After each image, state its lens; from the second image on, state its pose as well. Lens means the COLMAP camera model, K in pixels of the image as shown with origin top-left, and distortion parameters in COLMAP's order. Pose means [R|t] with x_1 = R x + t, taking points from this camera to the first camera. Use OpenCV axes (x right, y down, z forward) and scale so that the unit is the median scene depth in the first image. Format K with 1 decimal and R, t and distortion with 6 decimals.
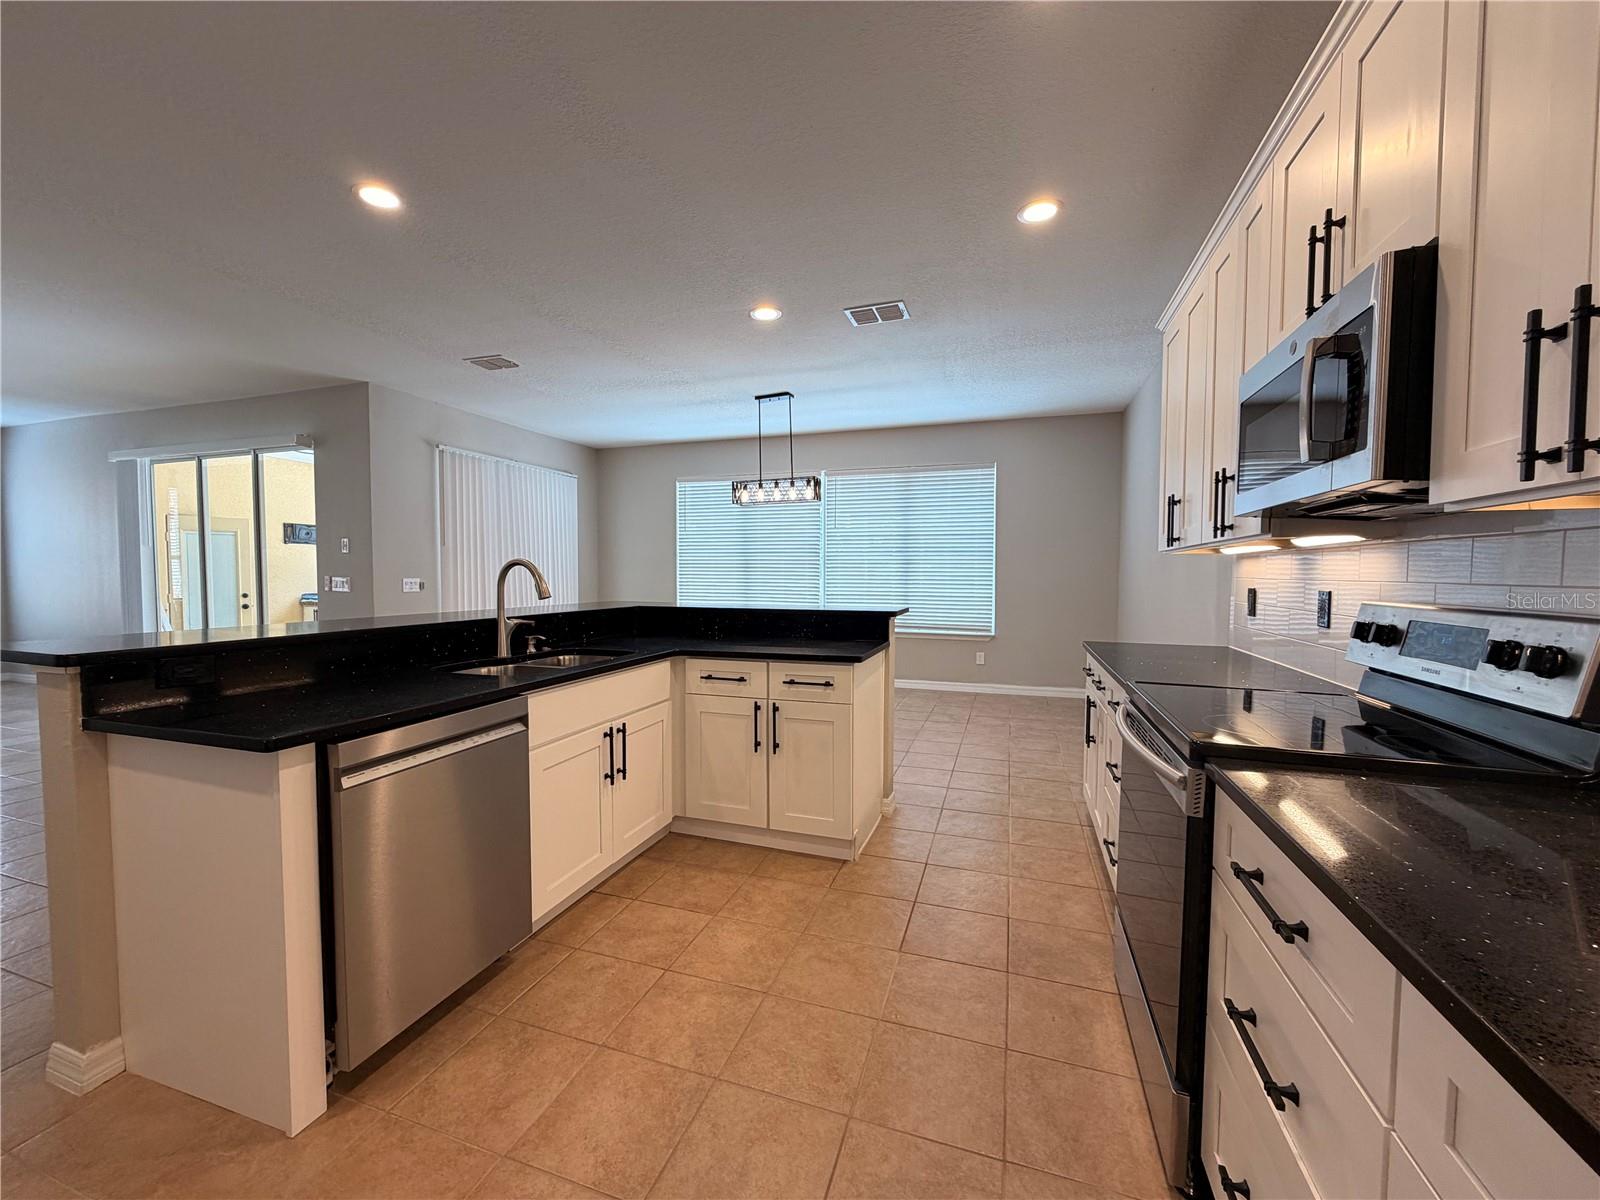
lens RADIAL K [[636.1, 0, 794.1], [0, 636.1, 599.4], [0, 0, 1]] dist [-0.000089, -0.000025]
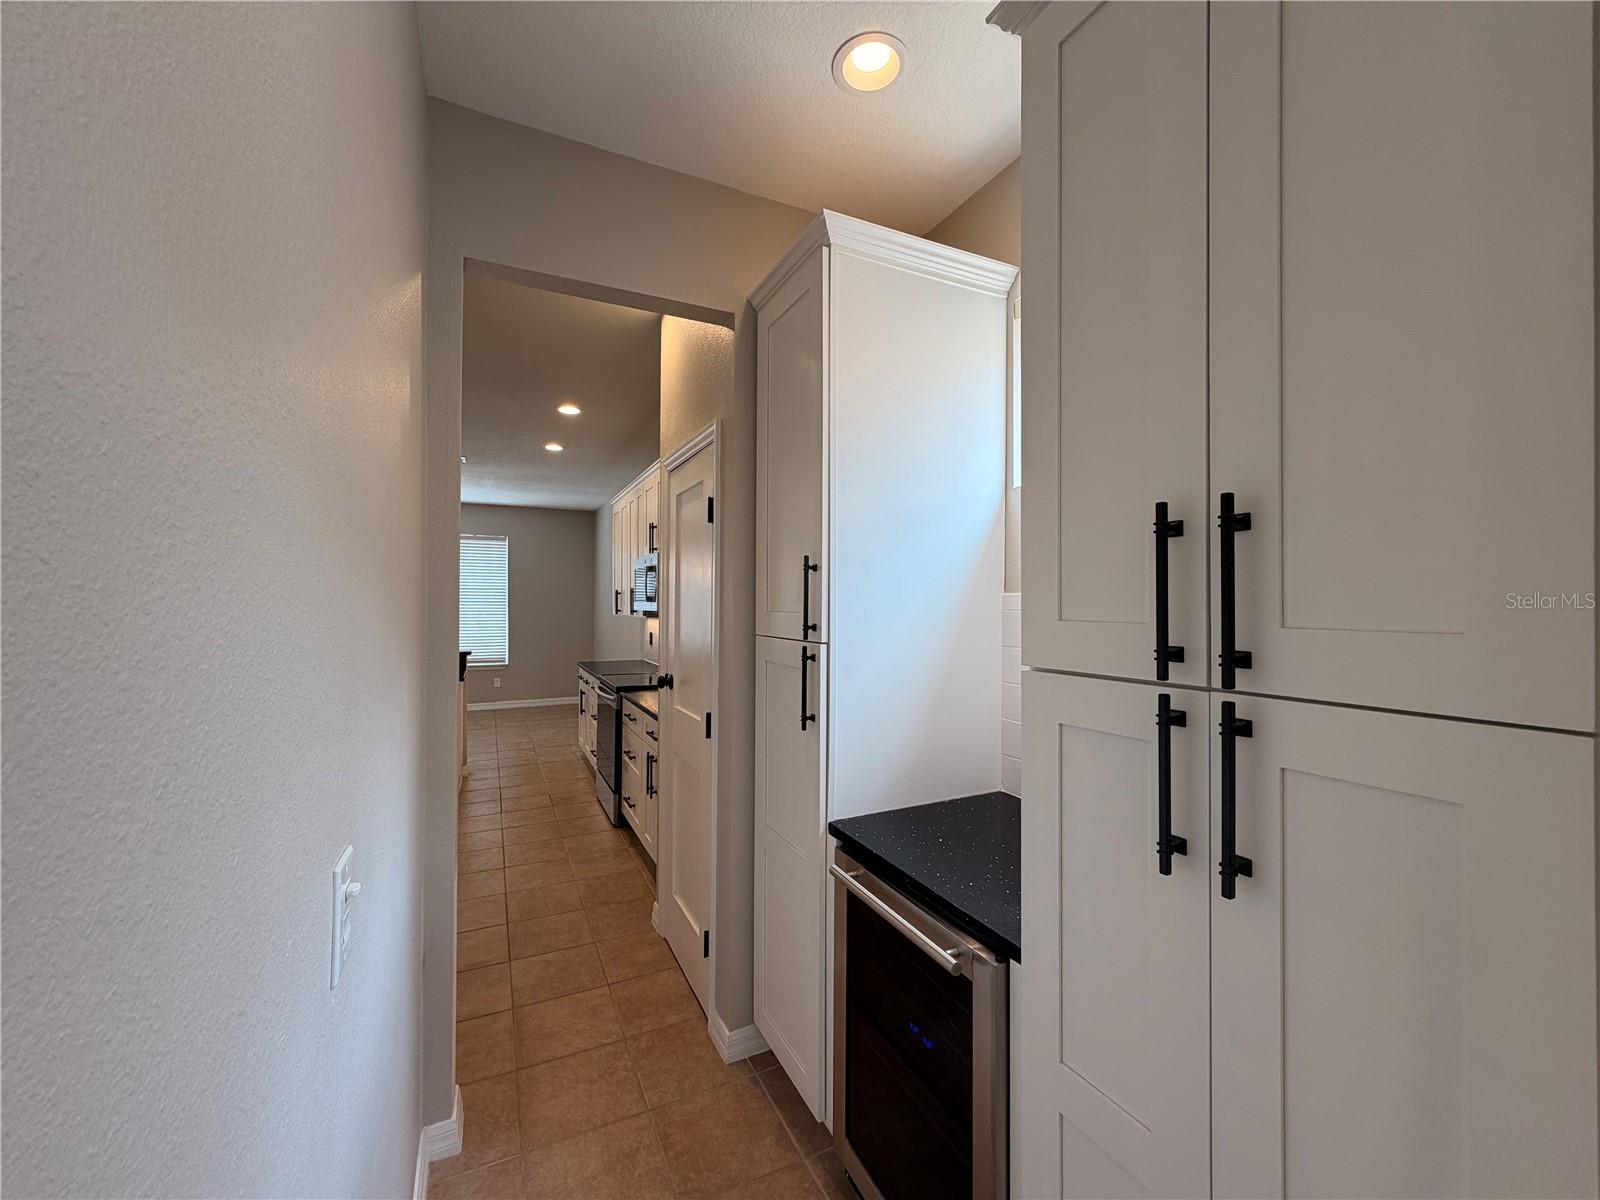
lens RADIAL K [[636.1, 0, 794.1], [0, 636.1, 599.4], [0, 0, 1]] dist [-0.000089, -0.000025]
pose [[0.711295, 0.005465, 0.702872, -0.360319], [0.027028, 0.999018, -0.035120, -0.032171], [-0.702374, 0.043978, 0.710448, -0.695590]]
